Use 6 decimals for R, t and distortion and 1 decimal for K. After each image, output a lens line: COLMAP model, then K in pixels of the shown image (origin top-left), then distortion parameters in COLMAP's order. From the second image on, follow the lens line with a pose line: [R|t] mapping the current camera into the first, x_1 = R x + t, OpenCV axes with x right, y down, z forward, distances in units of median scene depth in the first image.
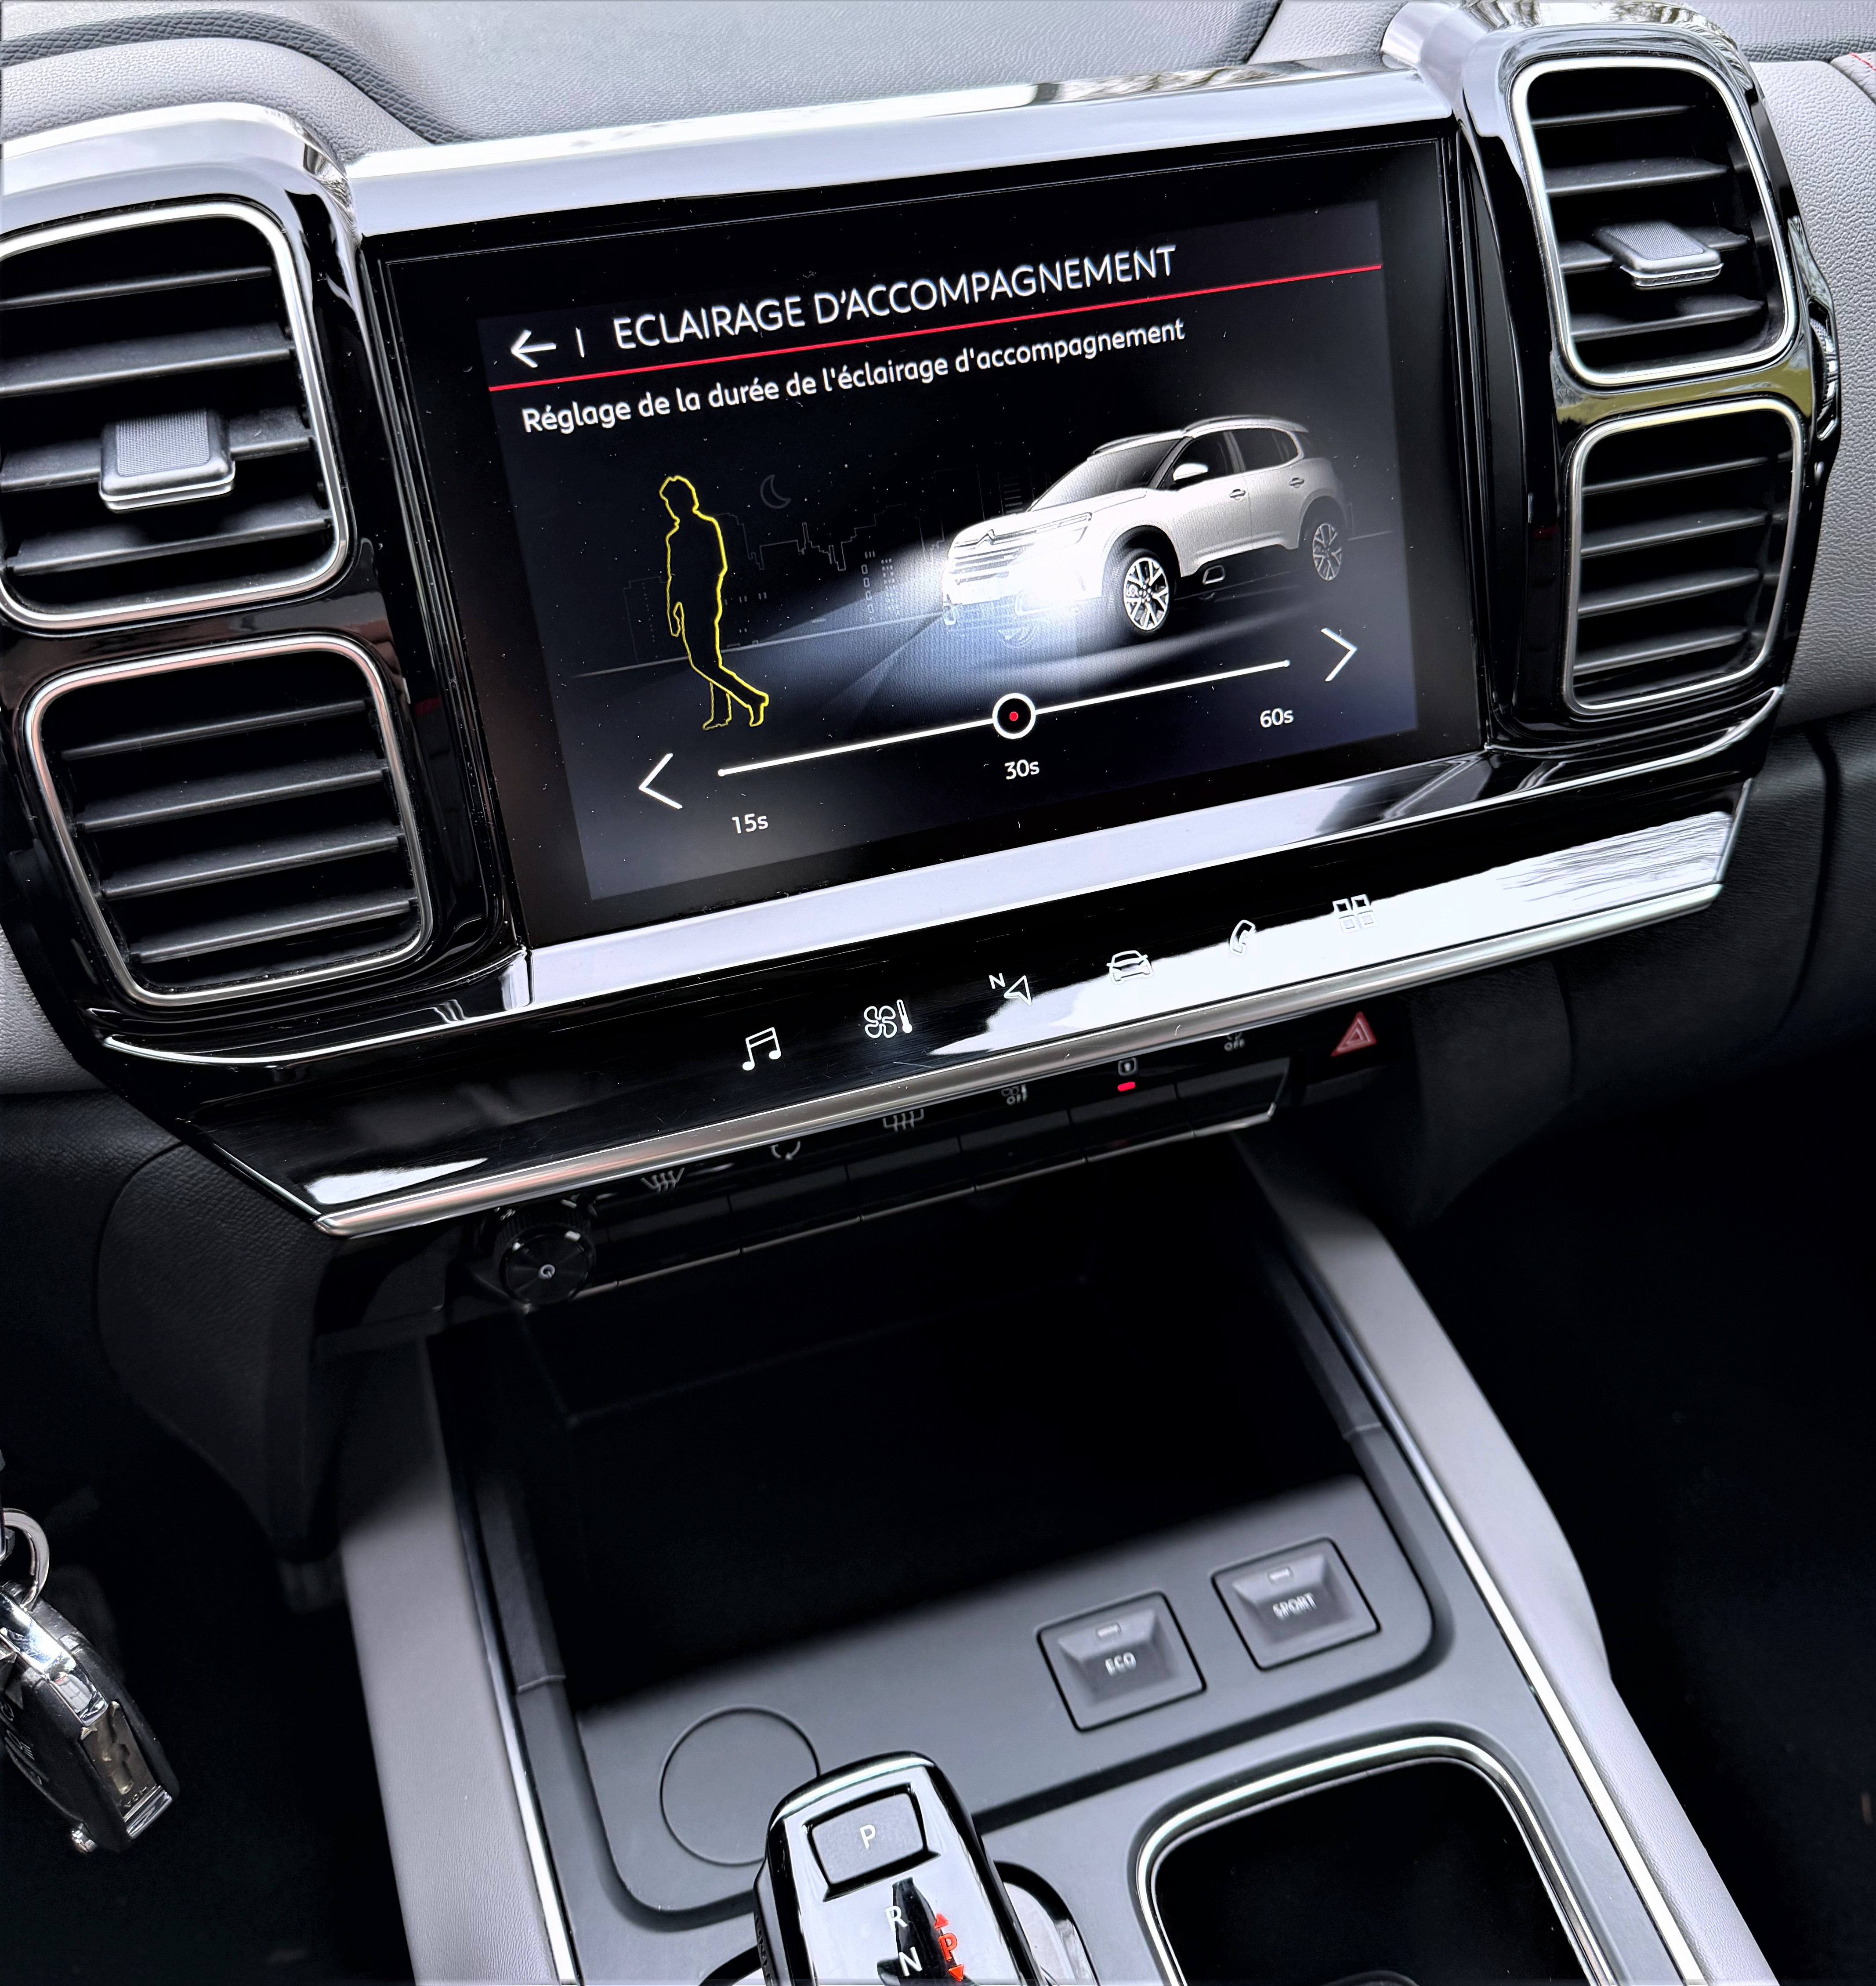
lens RADIAL K [[1790.2, 0, 934.9], [0, 1790.2, 843.5], [0, 0, 1]] dist [0.004450, -0.012271]
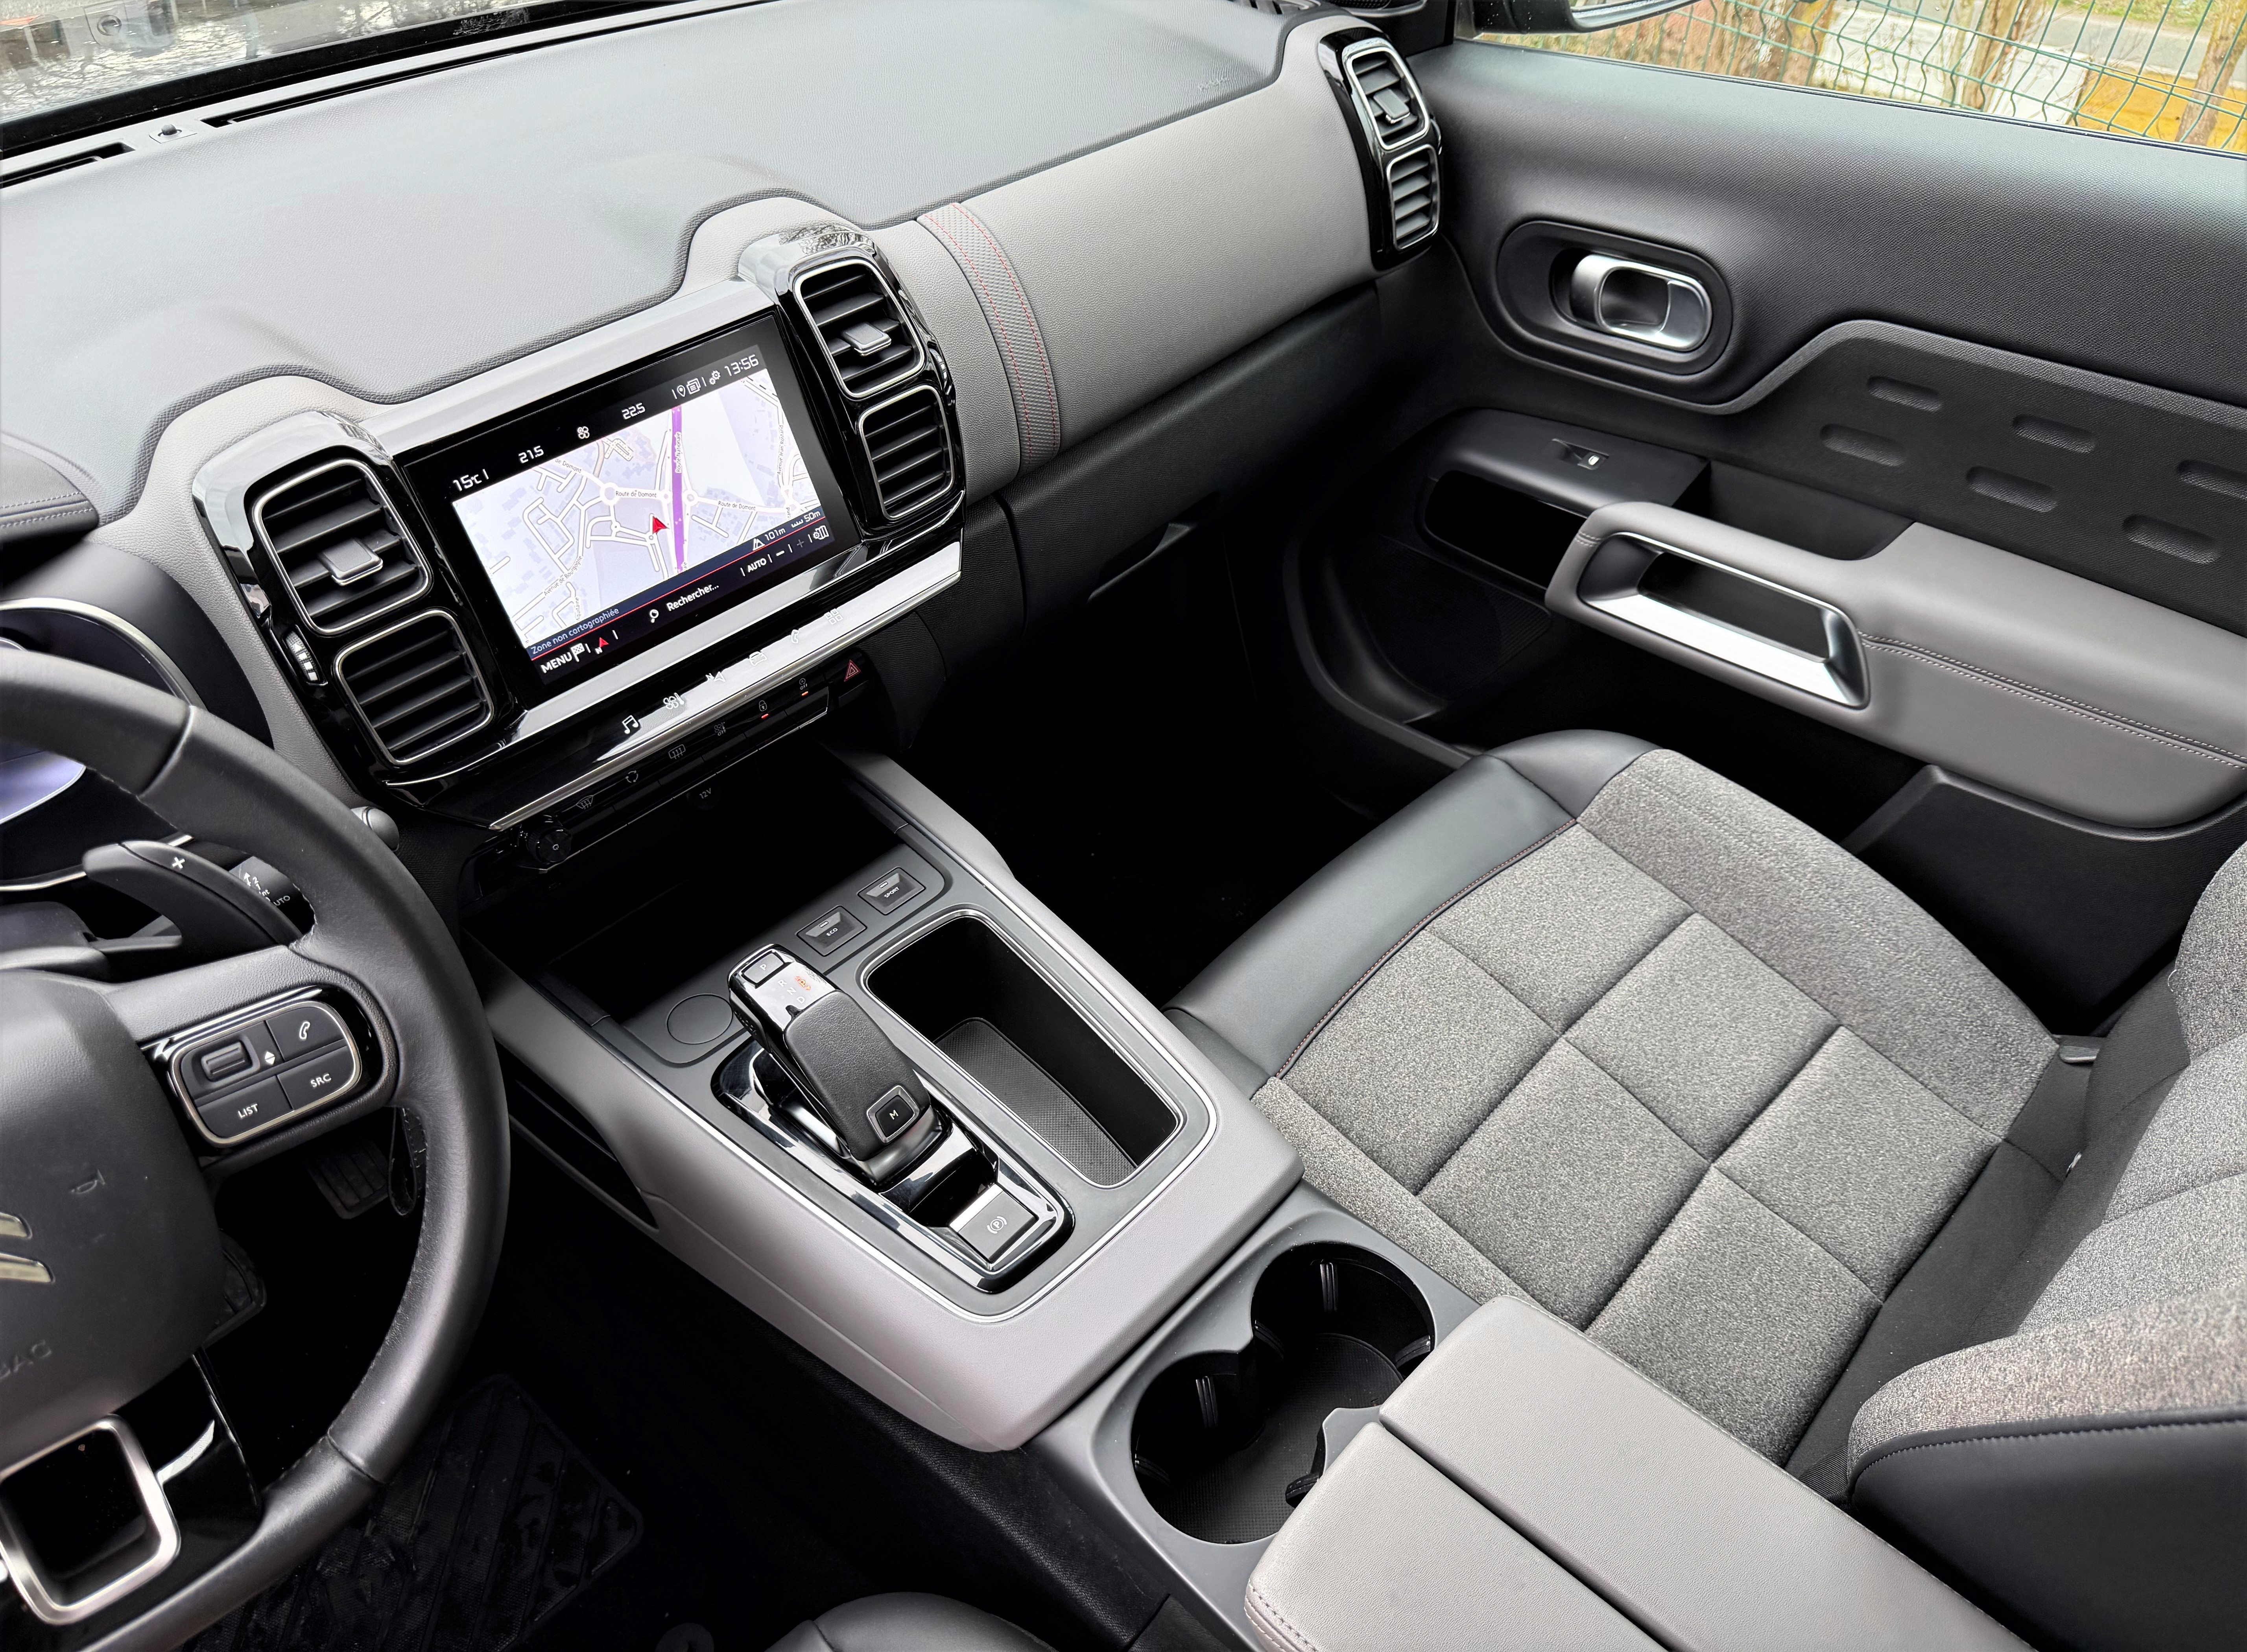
lens RADIAL K [[1554.0, 0, 1123.5], [0, 1554.0, 826.0], [0, 0, 1]] dist [0.152174, -0.393806]
pose [[0.885598, -0.308139, 0.347515, -0.275499], [0.259434, 0.948807, 0.180165, 0.027720], [-0.385240, -0.069397, 0.920203, -1.282082]]
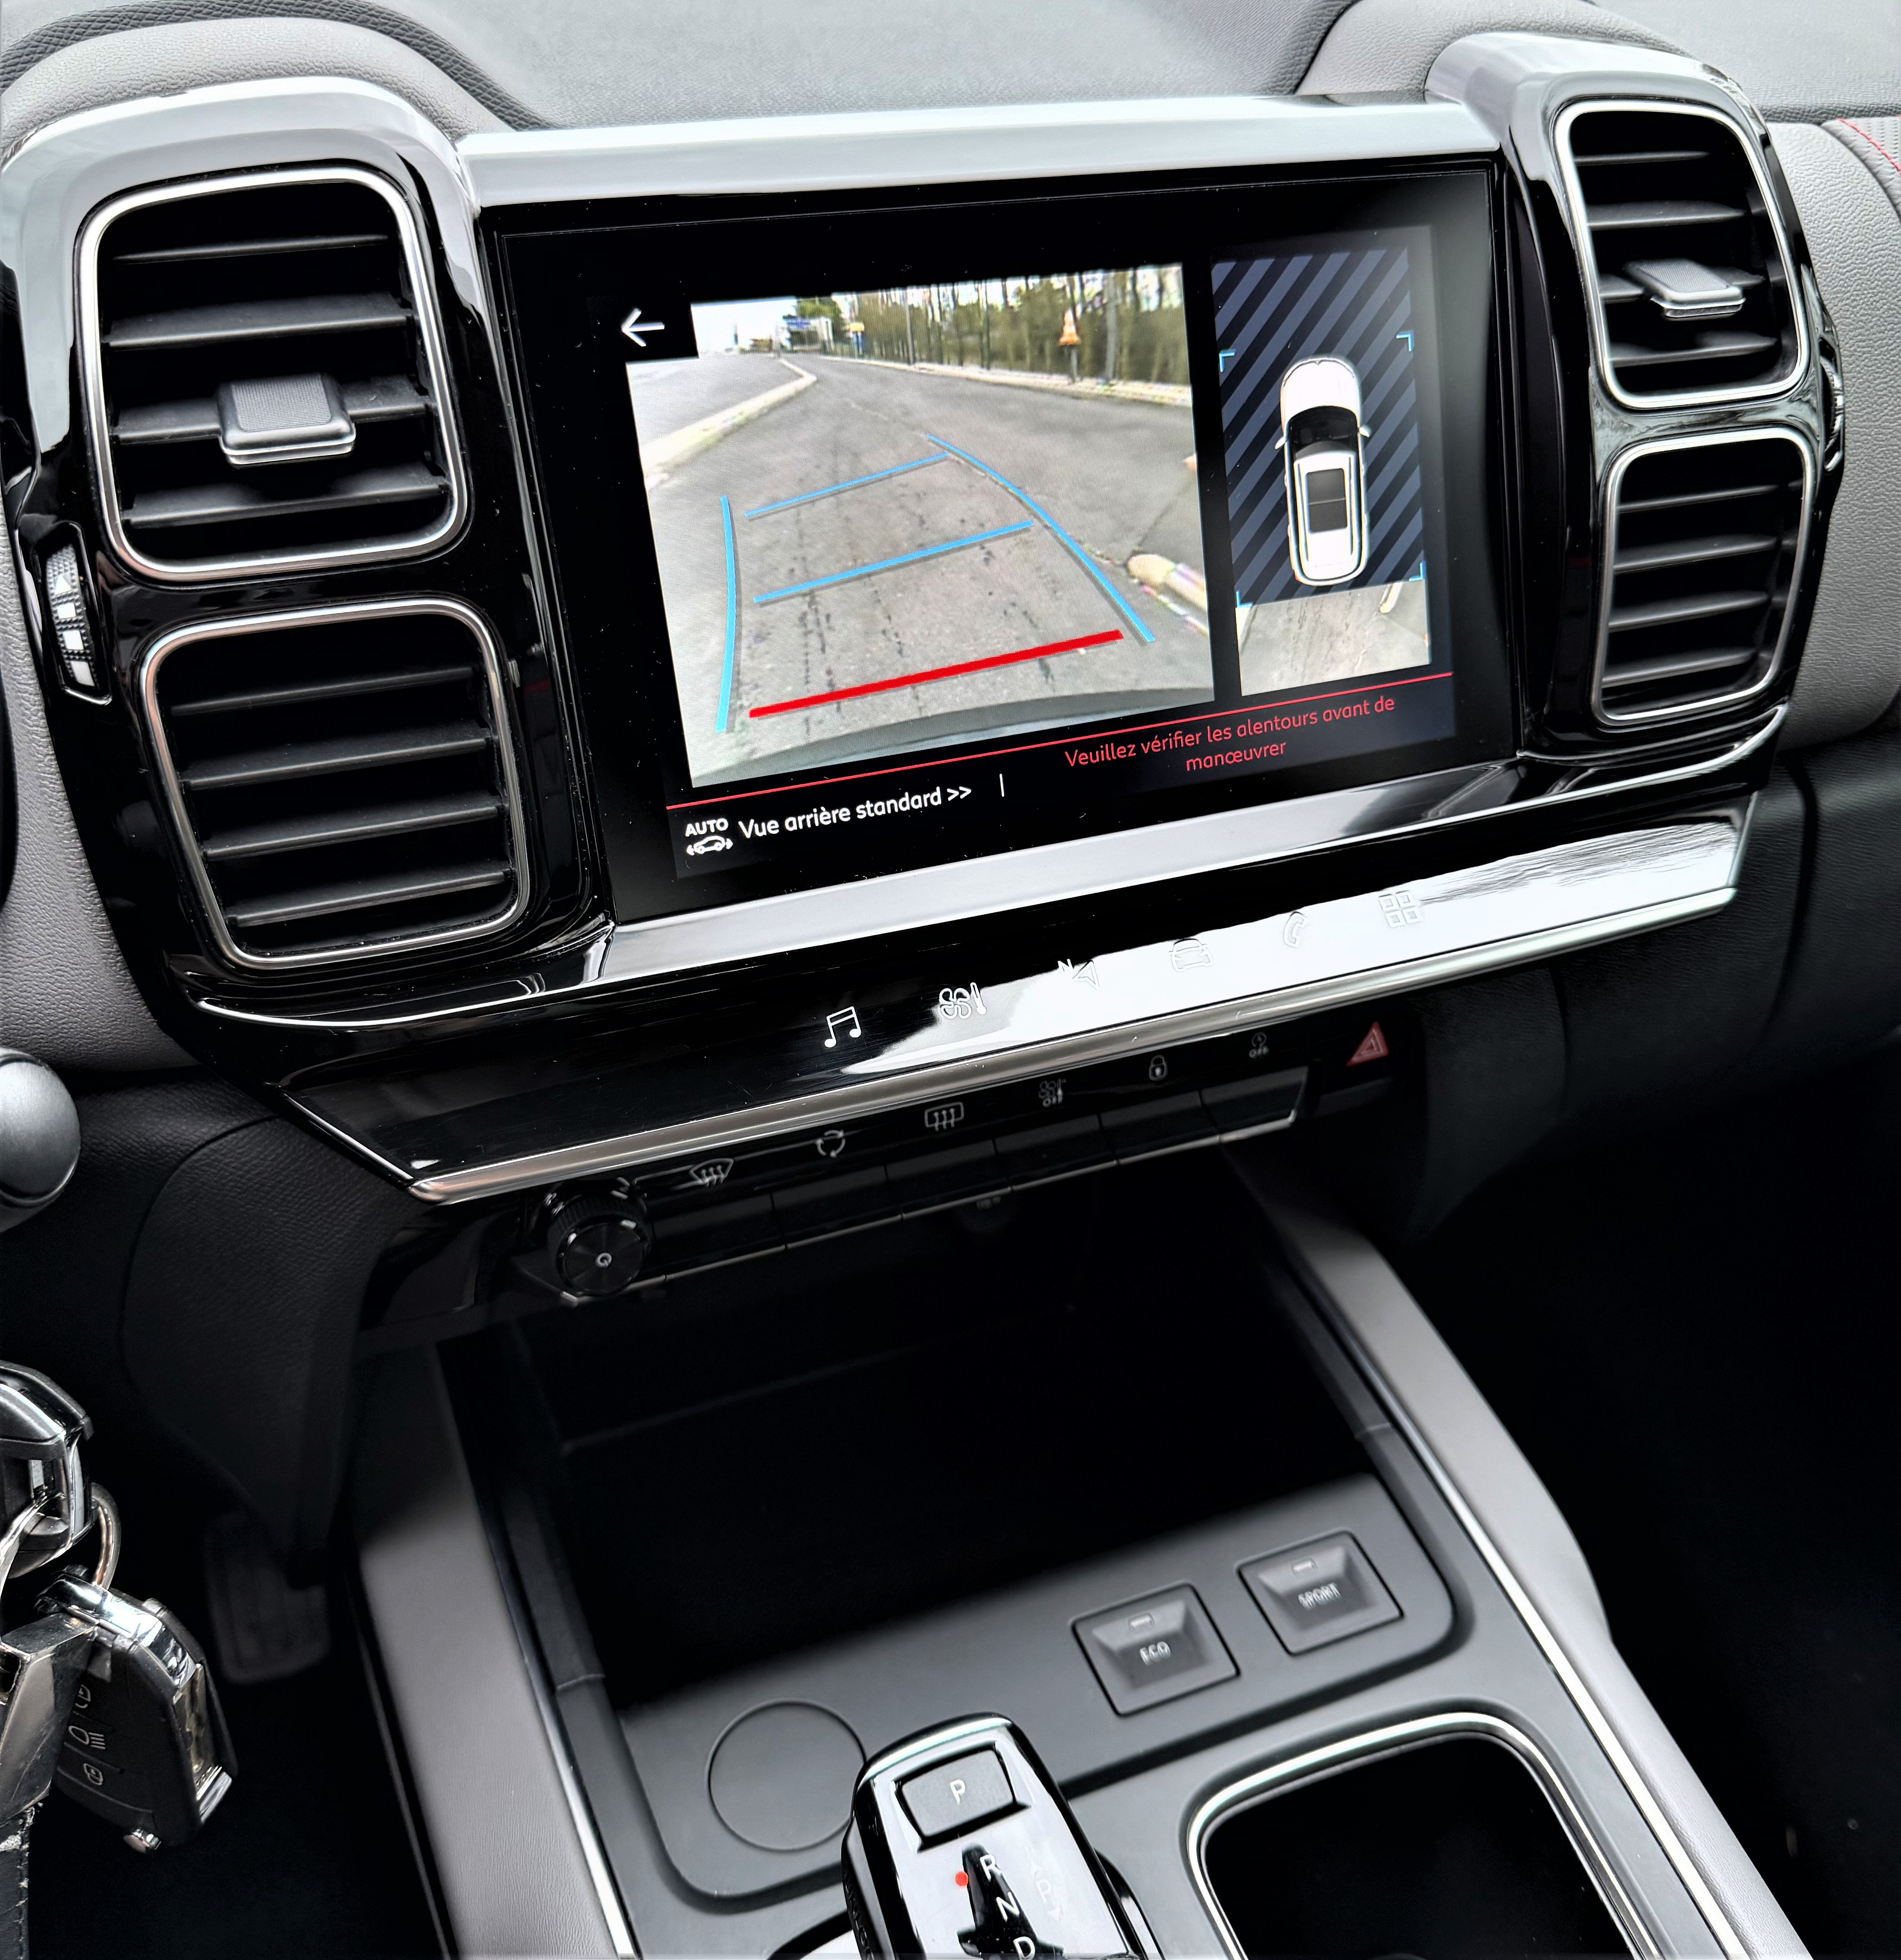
lens RADIAL K [[1807.1, 0, 944.7], [0, 1807.1, 906.5], [0, 0, 1]] dist [0.001443, -0.013748]
pose [[0.997352, 0.011291, 0.071839, -0.103097], [-0.009998, 0.999782, -0.018342, 0.058816], [-0.072030, 0.017575, 0.997248, -0.025882]]
